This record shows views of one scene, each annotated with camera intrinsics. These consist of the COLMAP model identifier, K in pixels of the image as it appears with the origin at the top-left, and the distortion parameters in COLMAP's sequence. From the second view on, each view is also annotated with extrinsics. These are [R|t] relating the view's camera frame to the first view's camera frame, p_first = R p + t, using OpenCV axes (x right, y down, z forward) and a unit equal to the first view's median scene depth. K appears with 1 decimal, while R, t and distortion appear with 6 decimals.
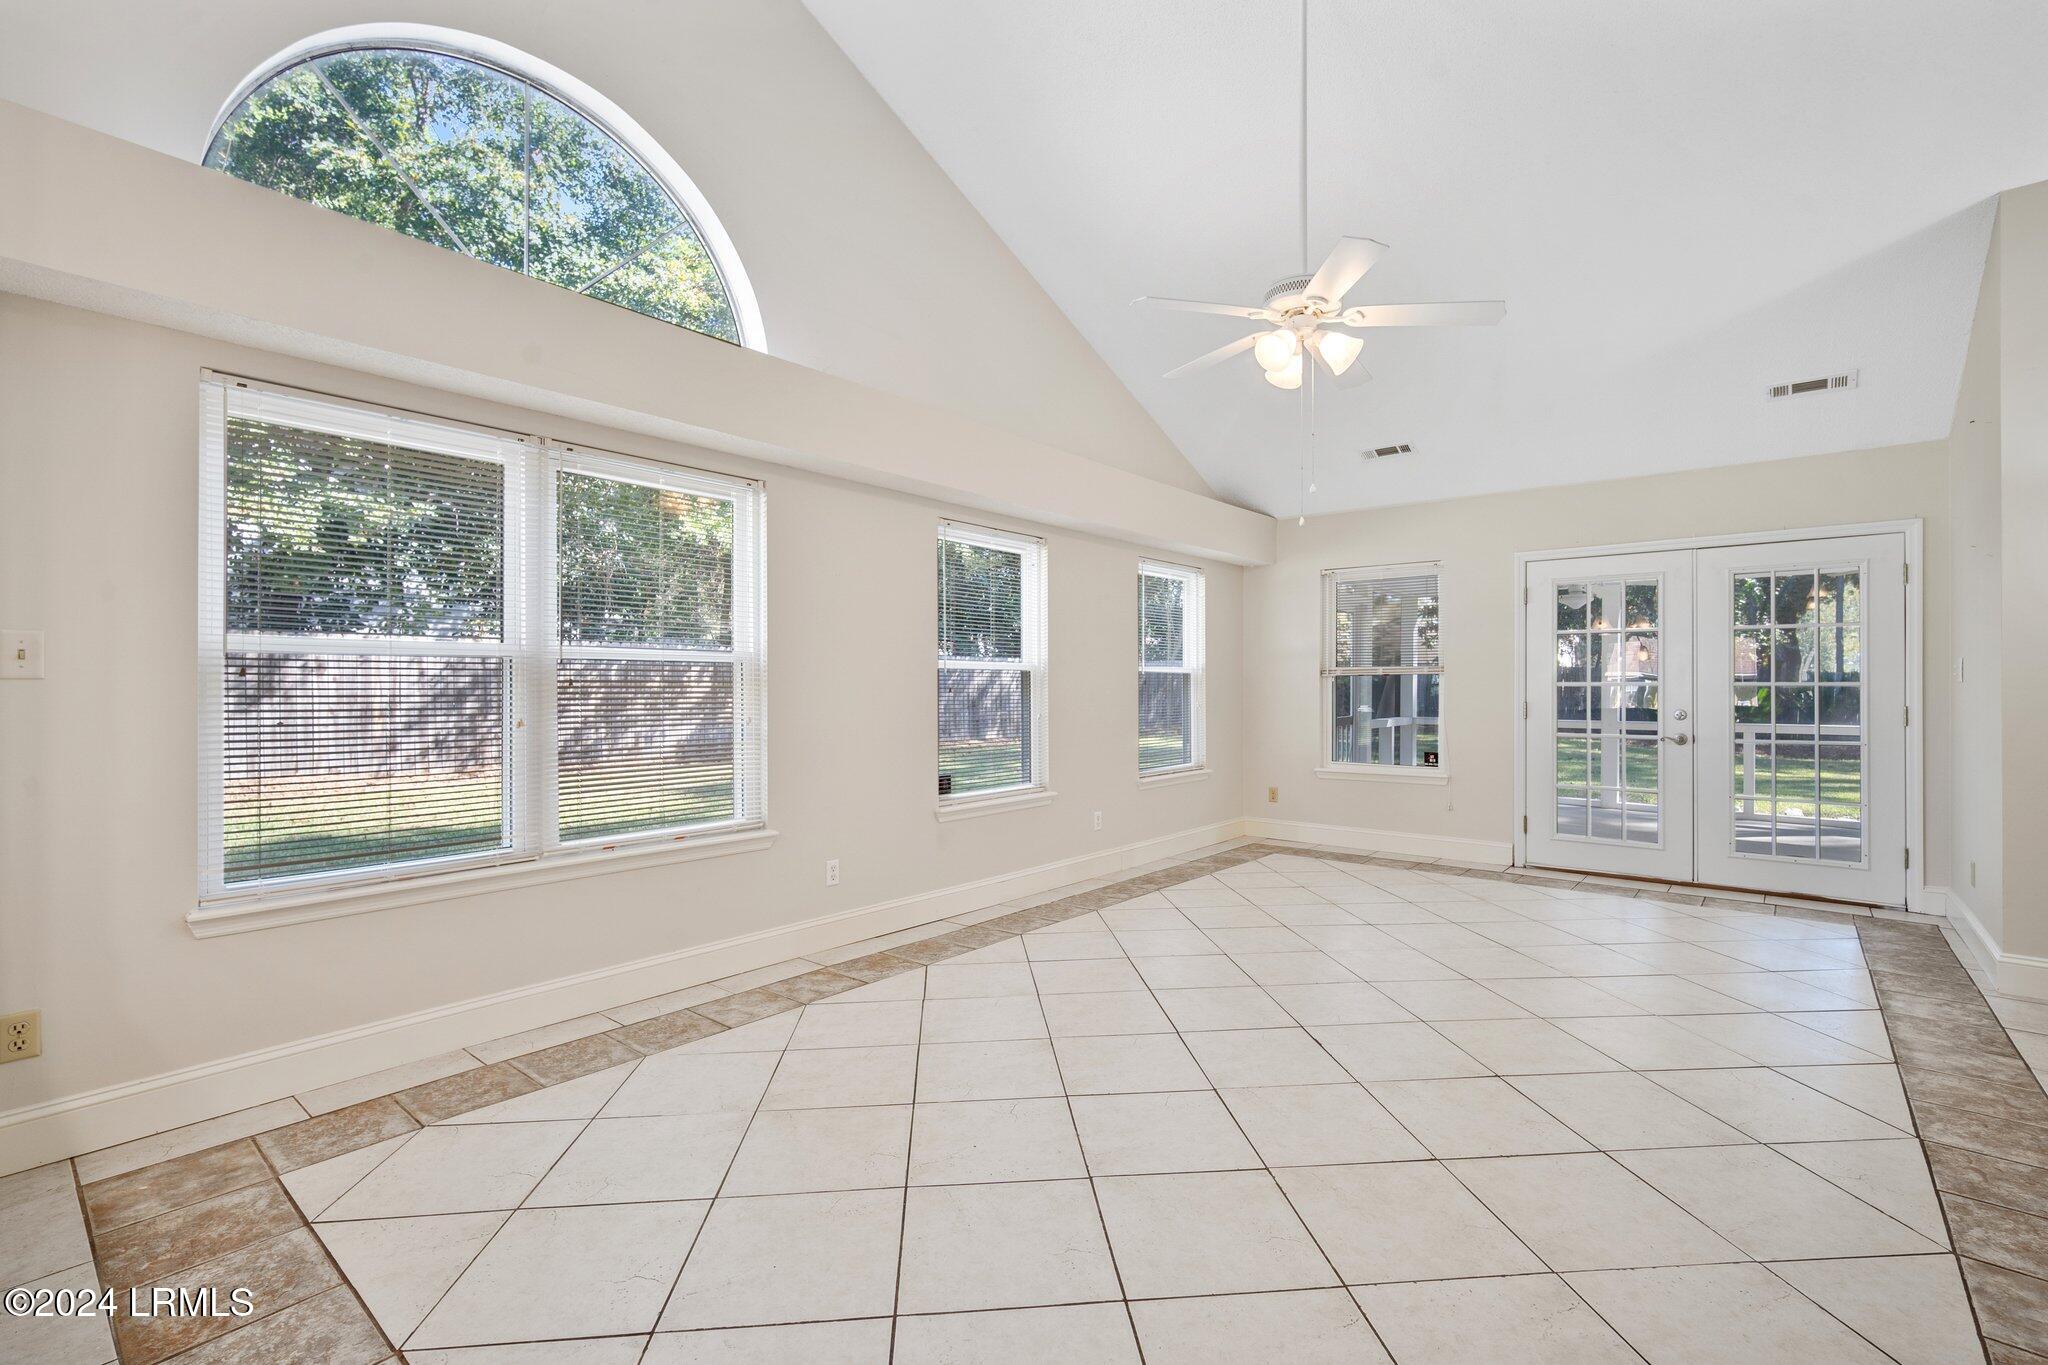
lens RADIAL K [[911.4, 0, 1038.0], [0, 911.4, 681.9], [0, 0, 1]] dist [-0.011797, 0.003577]
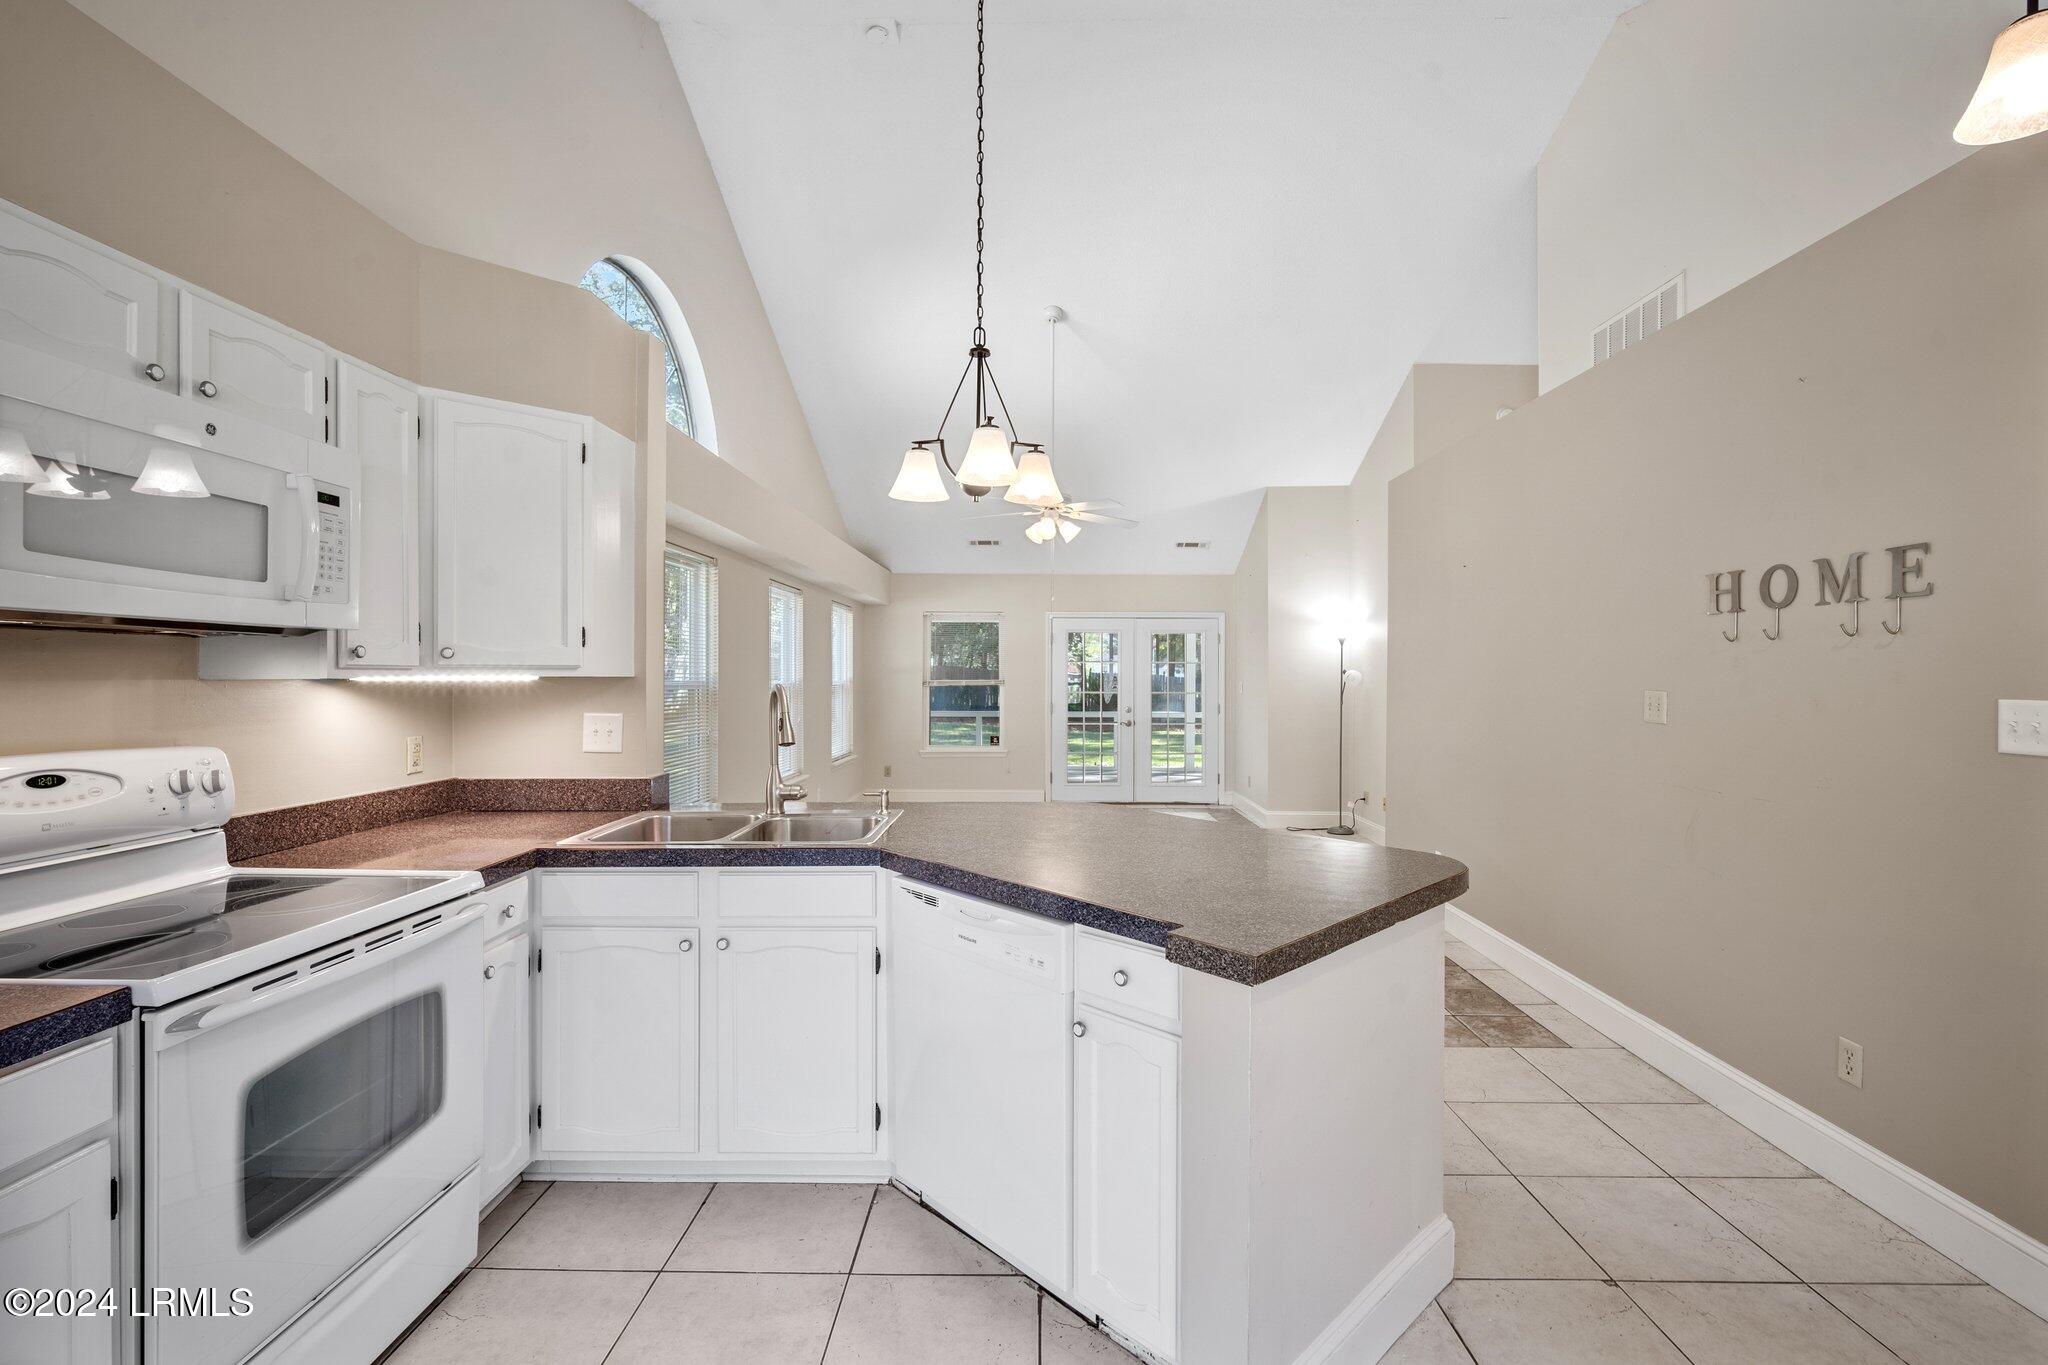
lens RADIAL K [[911.4, 0, 1026.2], [0, 911.4, 678.6], [0, 0, 1]] dist [-0.011797, 0.003577]
pose [[0.779222, 0.002907, 0.626741, -0.808600], [-0.006993, 0.999967, 0.004057, -0.044388], [-0.626709, -0.007544, 0.779217, -0.393653]]
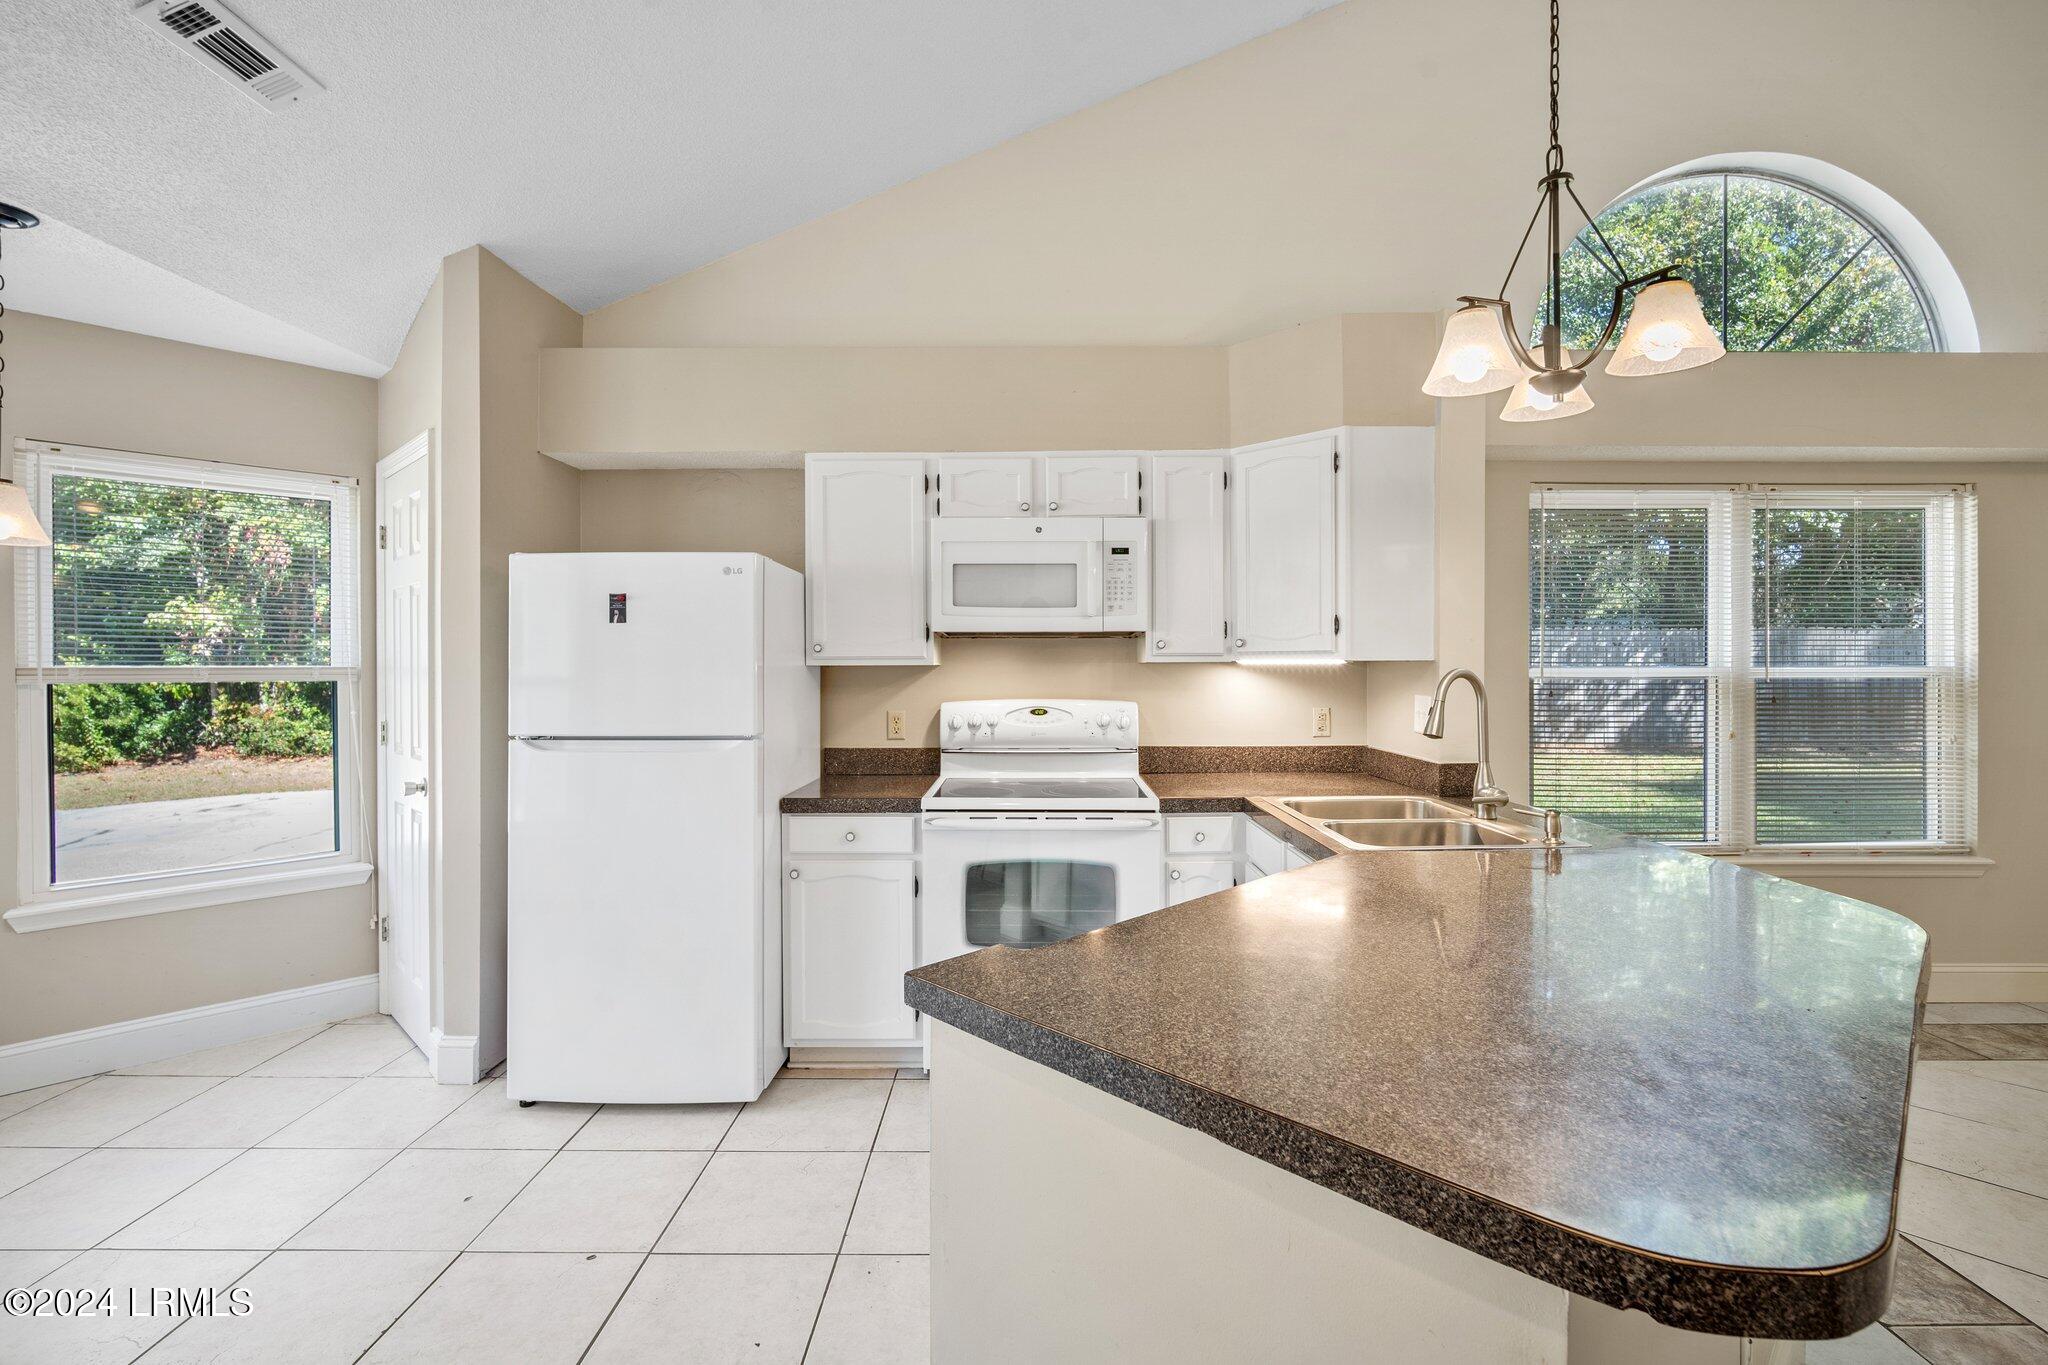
lens RADIAL K [[911.4, 0, 1025.6], [0, 911.4, 664.3], [0, 0, 1]] dist [-0.011797, 0.003577]
pose [[0.633345, 0.005651, -0.773849, -0.197971], [0.001977, 0.999958, 0.008920, -0.045143], [0.773867, -0.007179, 0.633307, -0.339184]]
